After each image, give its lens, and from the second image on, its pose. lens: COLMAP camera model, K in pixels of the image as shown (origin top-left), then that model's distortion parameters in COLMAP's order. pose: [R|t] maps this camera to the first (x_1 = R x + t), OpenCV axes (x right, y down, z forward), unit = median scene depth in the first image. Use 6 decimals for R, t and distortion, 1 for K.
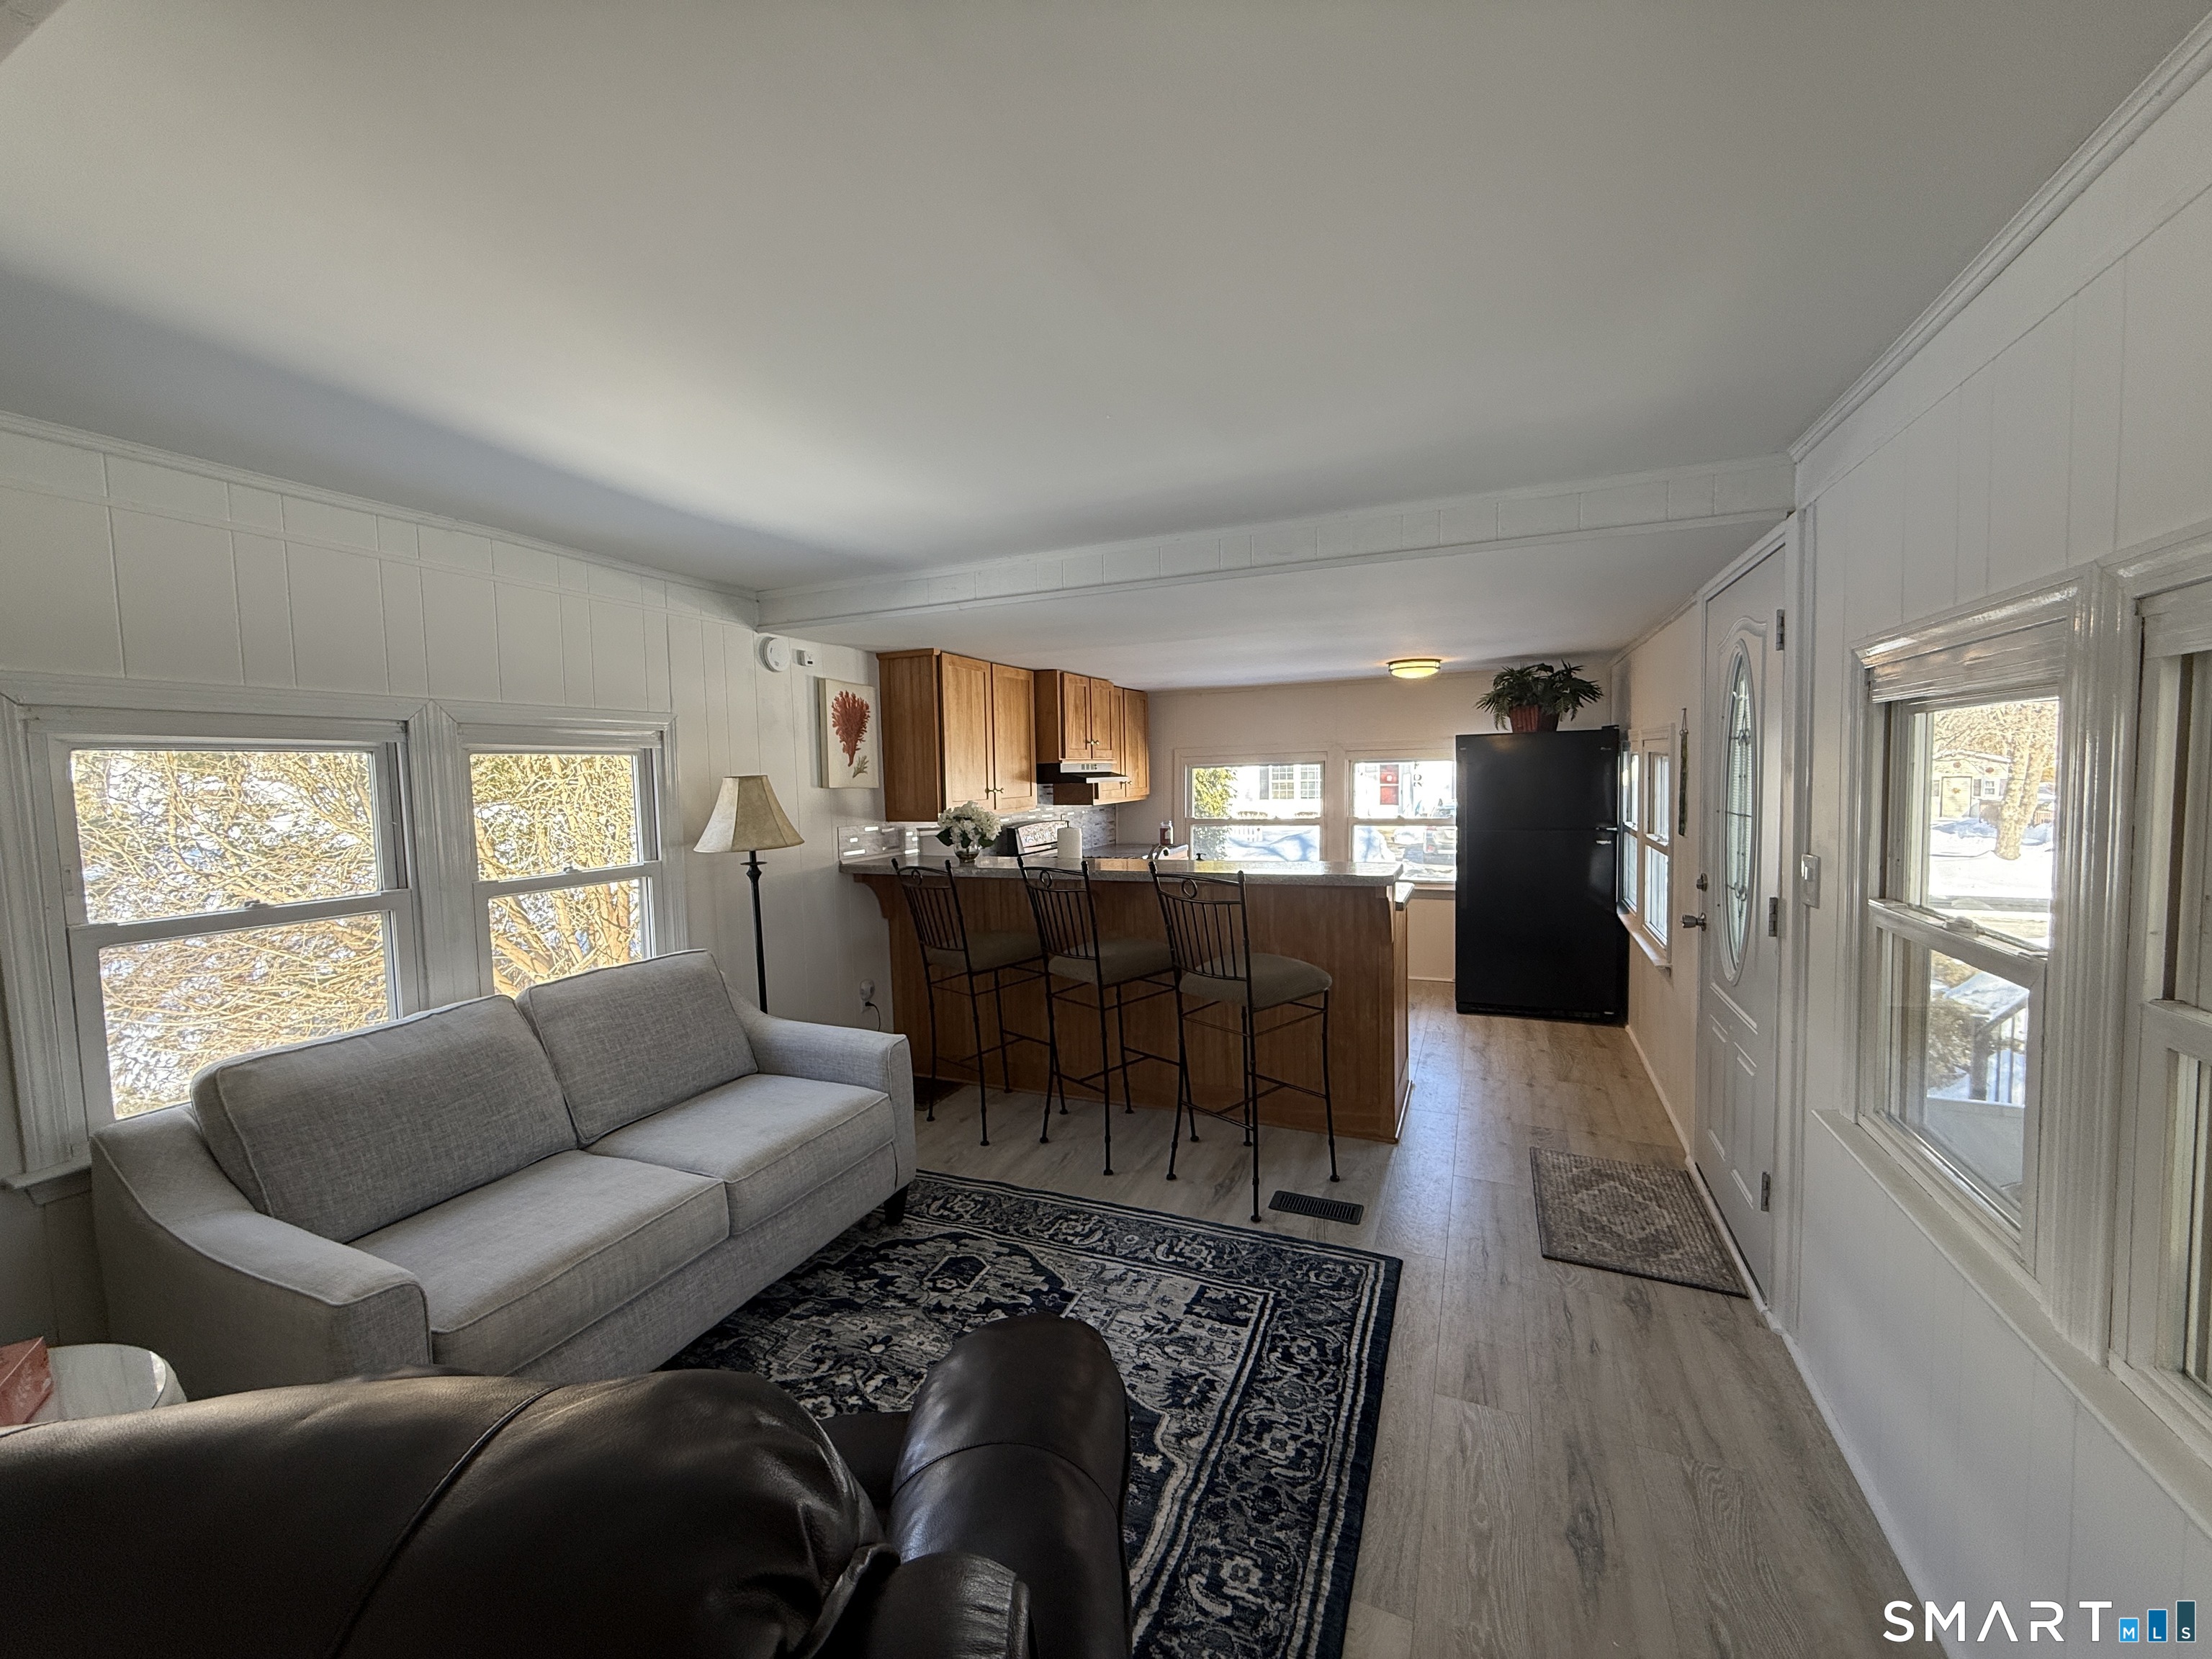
lens RADIAL K [[881.6, 0, 1101.1], [0, 881.6, 831.7], [0, 0, 1]] dist [0.002271, -0.000531]
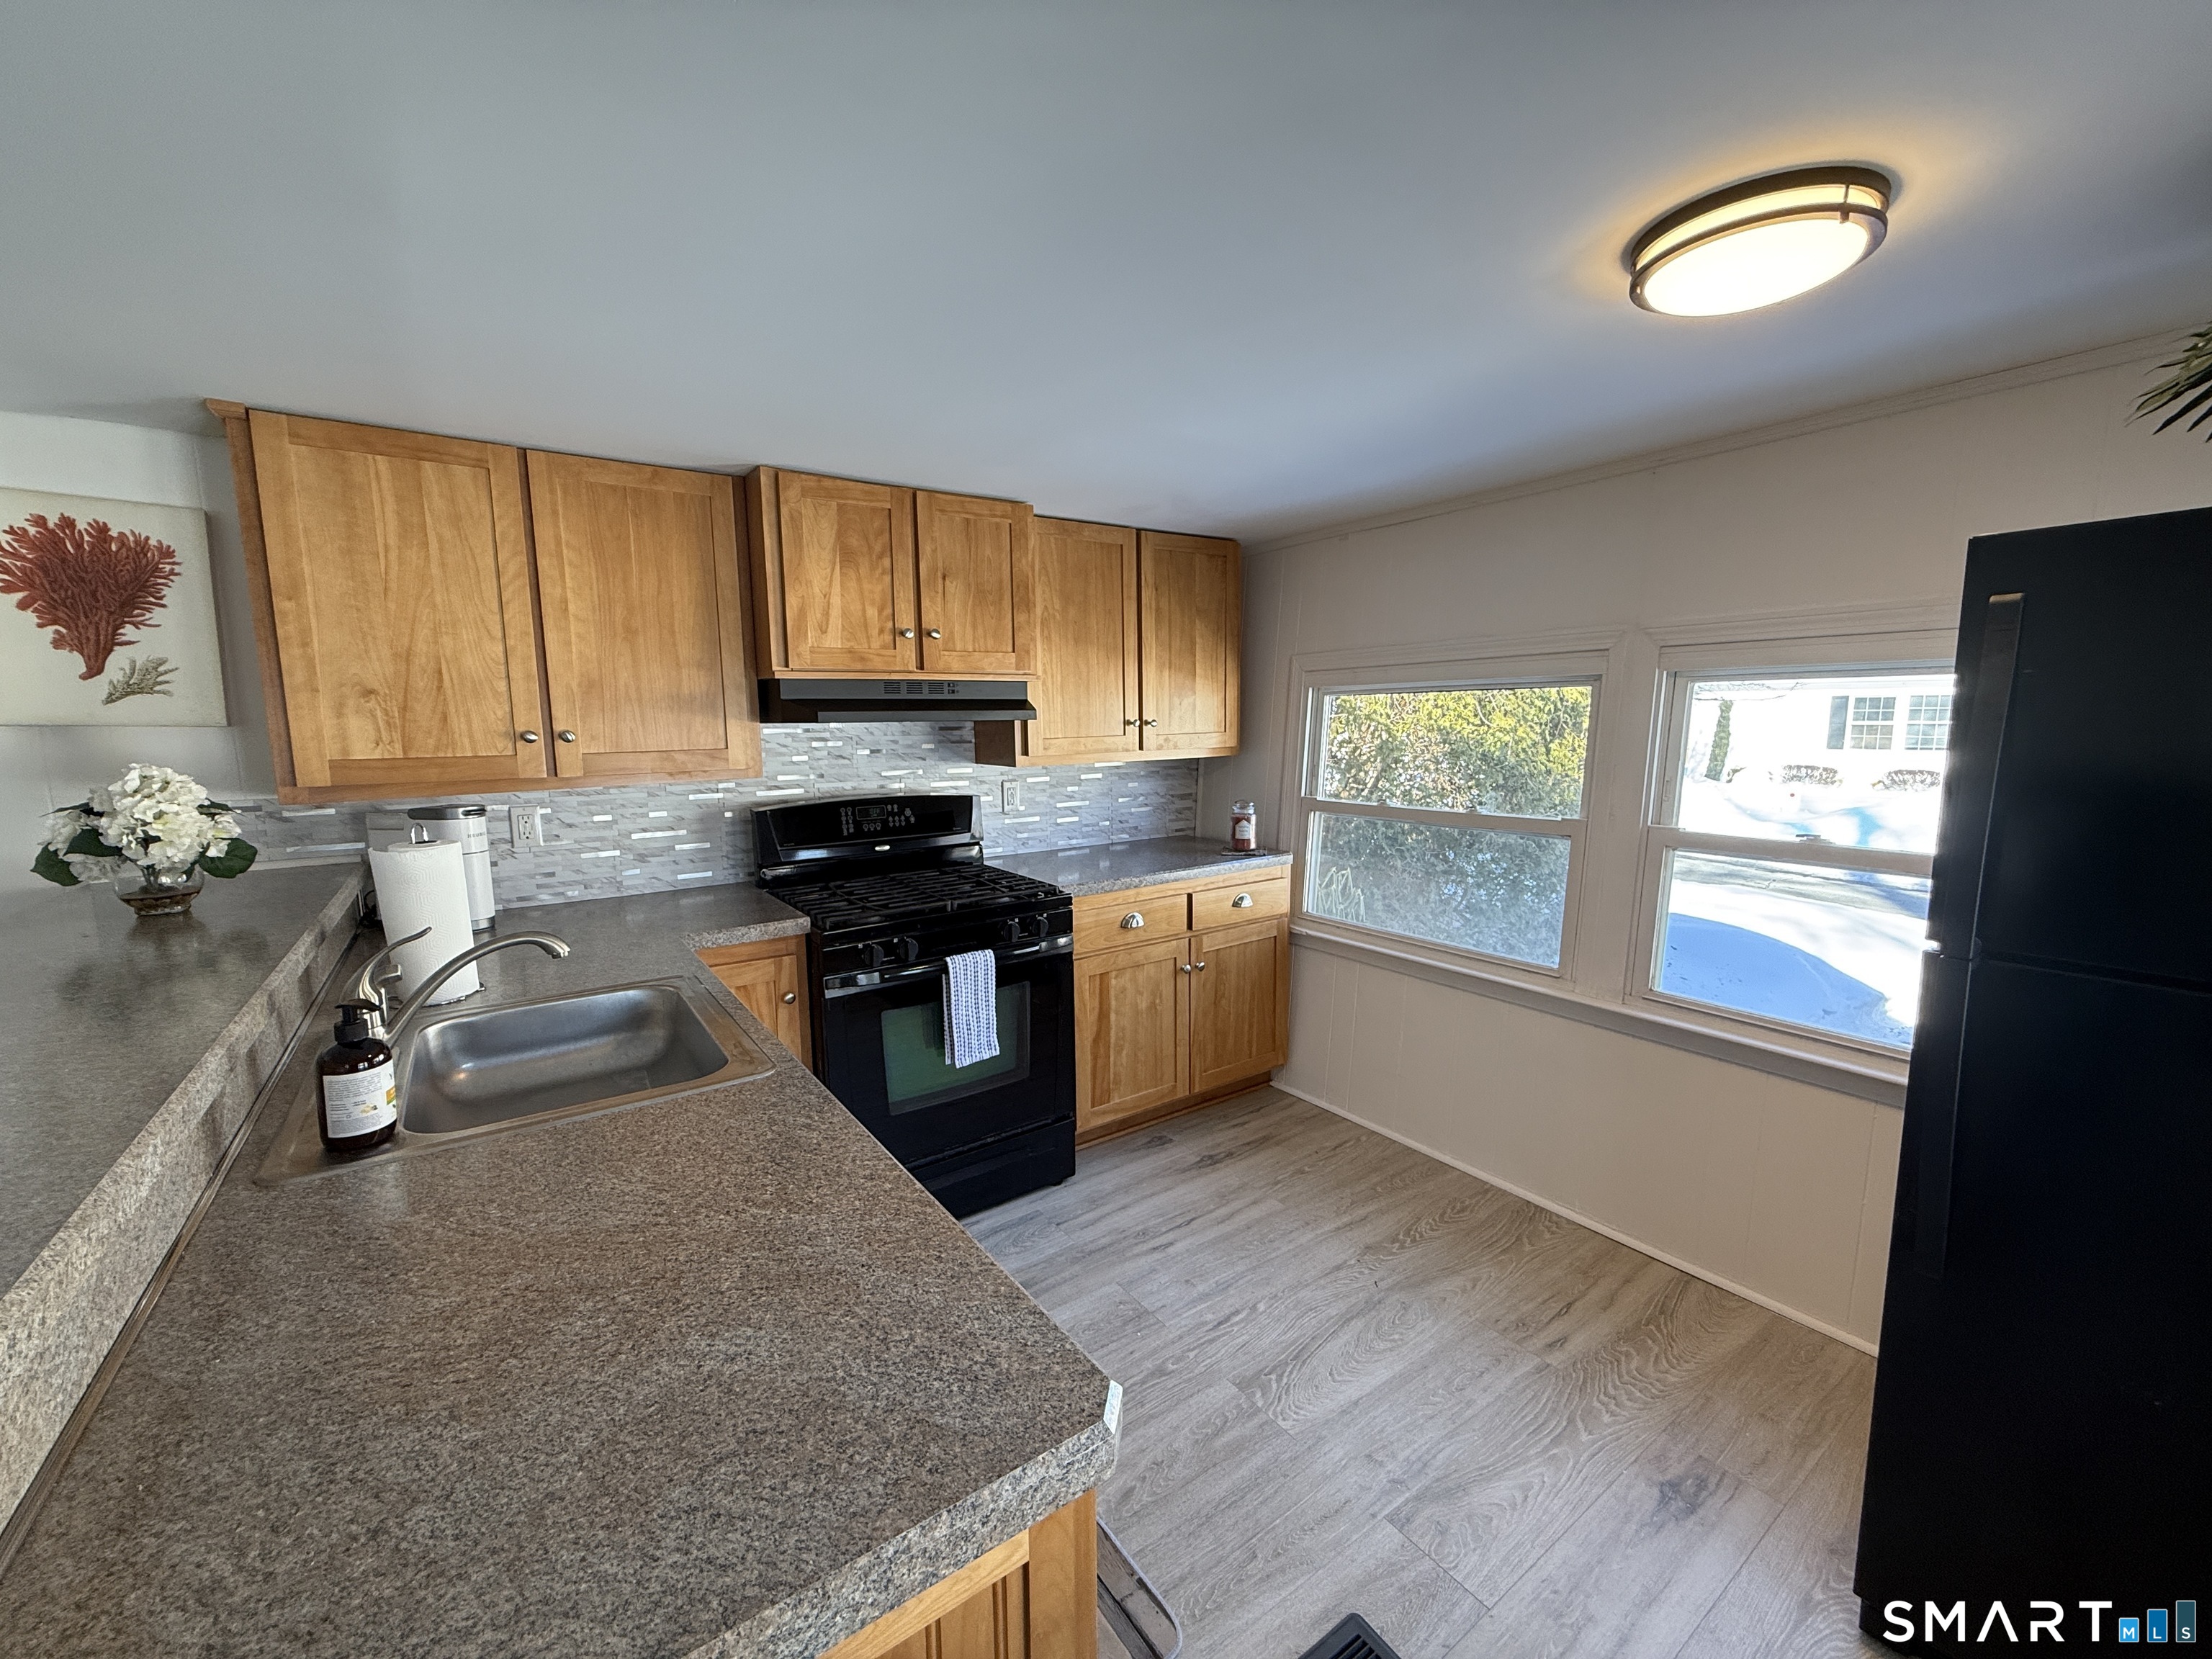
lens RADIAL K [[881.6, 0, 1101.1], [0, 881.6, 831.7], [0, 0, 1]] dist [0.002271, -0.000531]
pose [[0.853554, 0.081374, -0.514611, 0.558383], [-0.042681, 0.995329, 0.086597, -0.074930], [0.519254, -0.051951, 0.853040, 1.146866]]
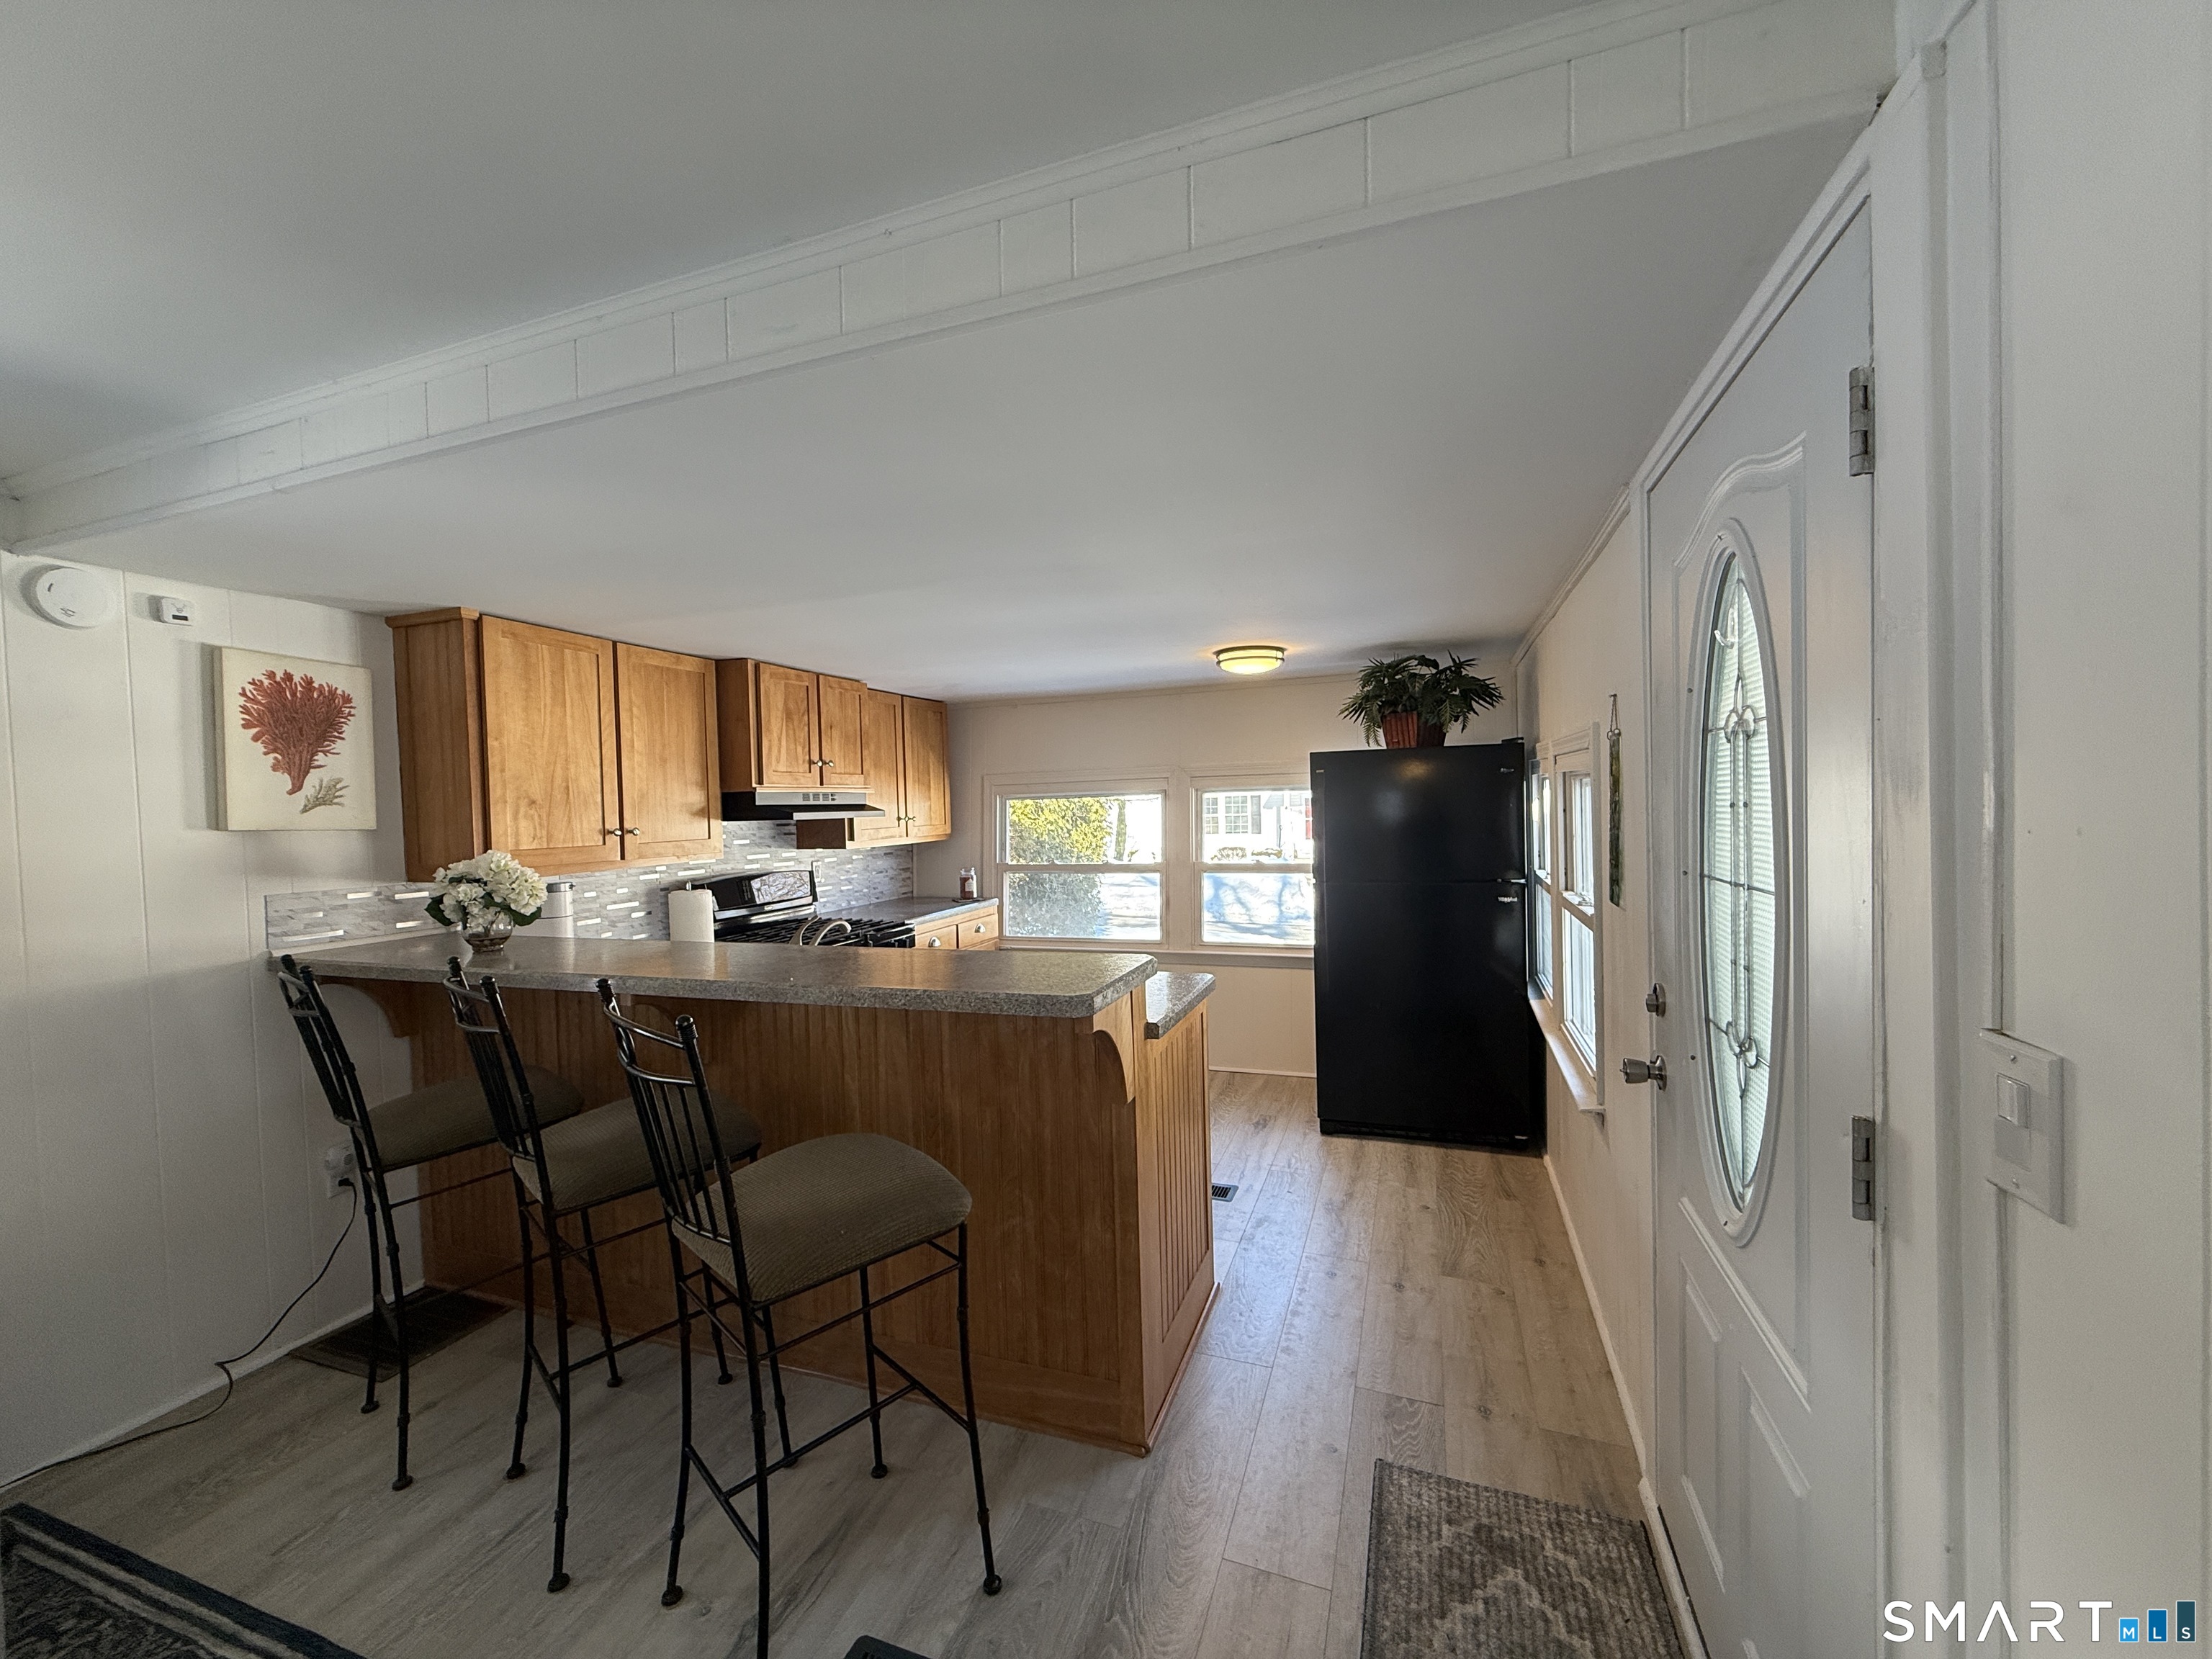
lens RADIAL K [[879.1, 0, 1102.0], [0, 879.1, 831.0], [0, 0, 1]] dist [-0.000185, 0.000147]
pose [[0.998014, -0.004442, 0.062841, 0.305709], [0.006946, 0.999188, -0.039691, -0.027696], [-0.062613, 0.040048, 0.997234, 0.475885]]
